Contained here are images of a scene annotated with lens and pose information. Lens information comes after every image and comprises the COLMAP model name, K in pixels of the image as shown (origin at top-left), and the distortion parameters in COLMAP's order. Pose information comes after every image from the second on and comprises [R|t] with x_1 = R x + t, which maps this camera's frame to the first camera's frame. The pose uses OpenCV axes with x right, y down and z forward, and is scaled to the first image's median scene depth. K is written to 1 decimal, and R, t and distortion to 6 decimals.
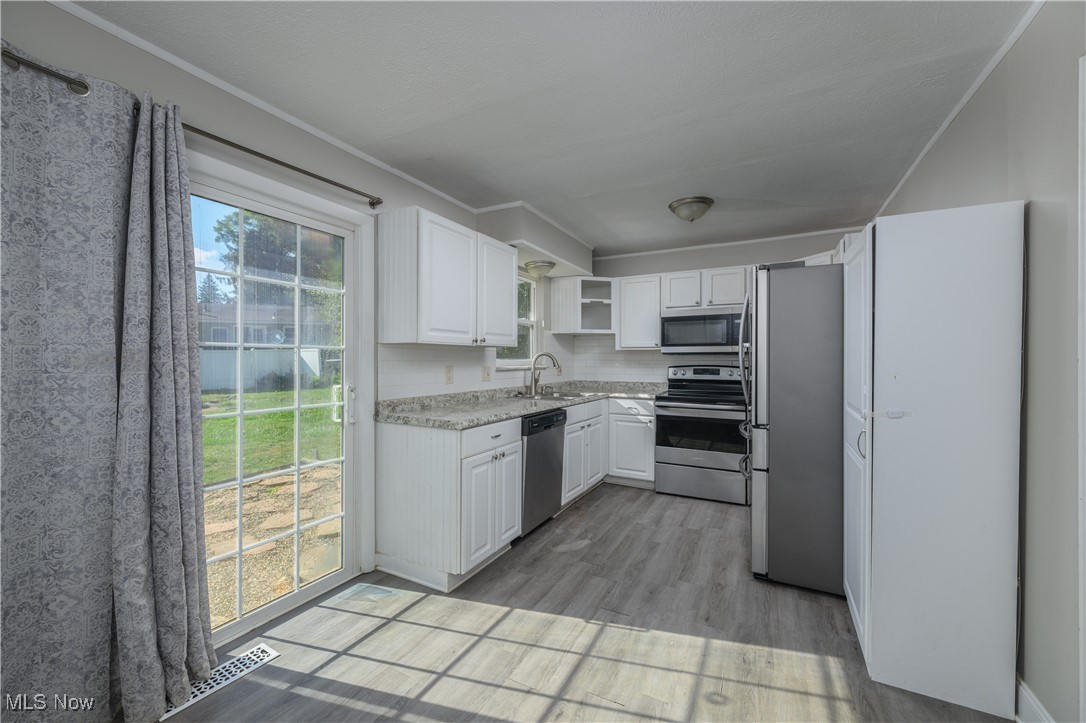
lens RADIAL K [[431.3, 0, 534.8], [0, 431.3, 360.4], [0, 0, 1]] dist [0.005208, -0.000588]
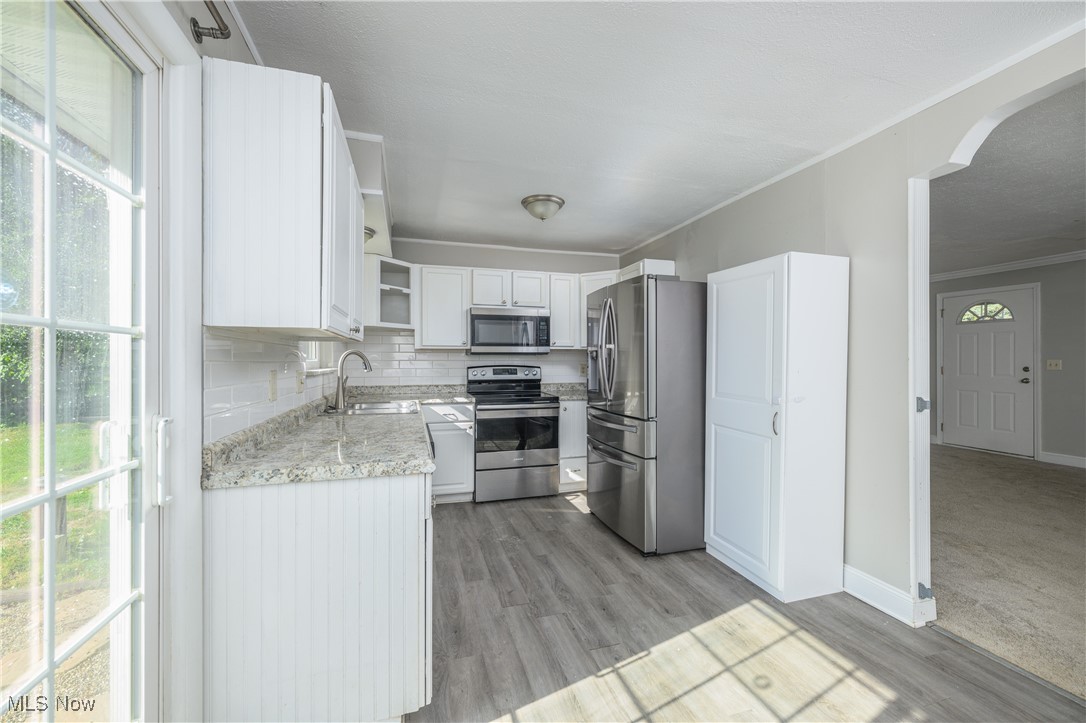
lens RADIAL K [[431.3, 0, 537.2], [0, 431.3, 361.1], [0, 0, 1]] dist [0.005208, -0.000588]
pose [[0.710445, -0.004160, 0.703740, -0.330427], [0.004032, 0.999990, 0.001840, 0.000188], [-0.703741, 0.001531, 0.710455, 0.298779]]
